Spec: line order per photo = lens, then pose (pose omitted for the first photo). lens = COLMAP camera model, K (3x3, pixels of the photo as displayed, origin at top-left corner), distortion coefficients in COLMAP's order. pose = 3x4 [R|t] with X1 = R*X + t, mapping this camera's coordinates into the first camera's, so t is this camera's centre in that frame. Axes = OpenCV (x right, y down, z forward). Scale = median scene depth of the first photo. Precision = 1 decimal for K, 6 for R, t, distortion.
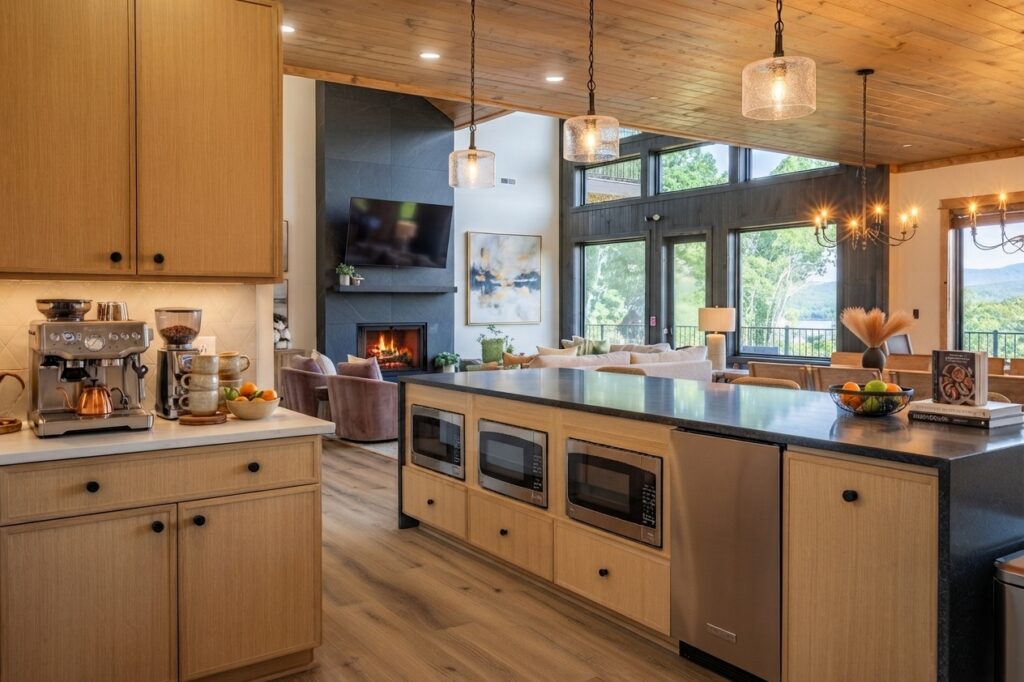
lens RADIAL K [[820.4, 0, 512.0], [0, 820.4, 341.0], [0, 0, 1]] dist [-0.120316, 0.000216]
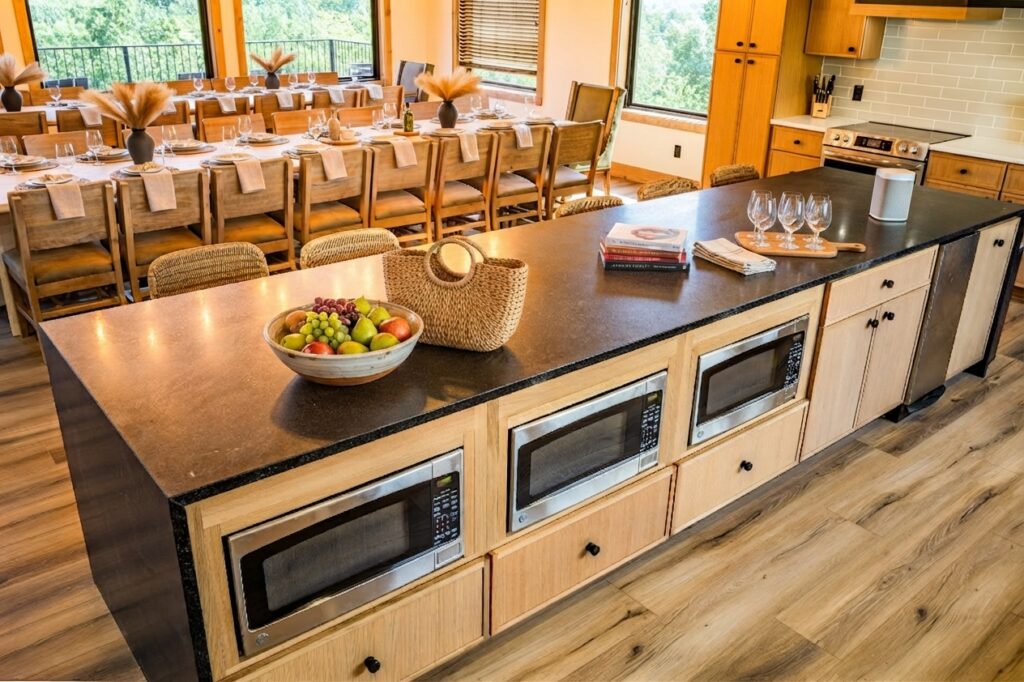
lens RADIAL K [[820.4, 0, 512.0], [0, 820.4, 341.0], [0, 0, 1]] dist [-0.120316, 0.000216]
pose [[-0.106696, -0.387155, 0.915820, -0.547578], [0.021825, 0.919944, 0.391441, -0.174964], [-0.994052, 0.061753, -0.089704, 1.165990]]
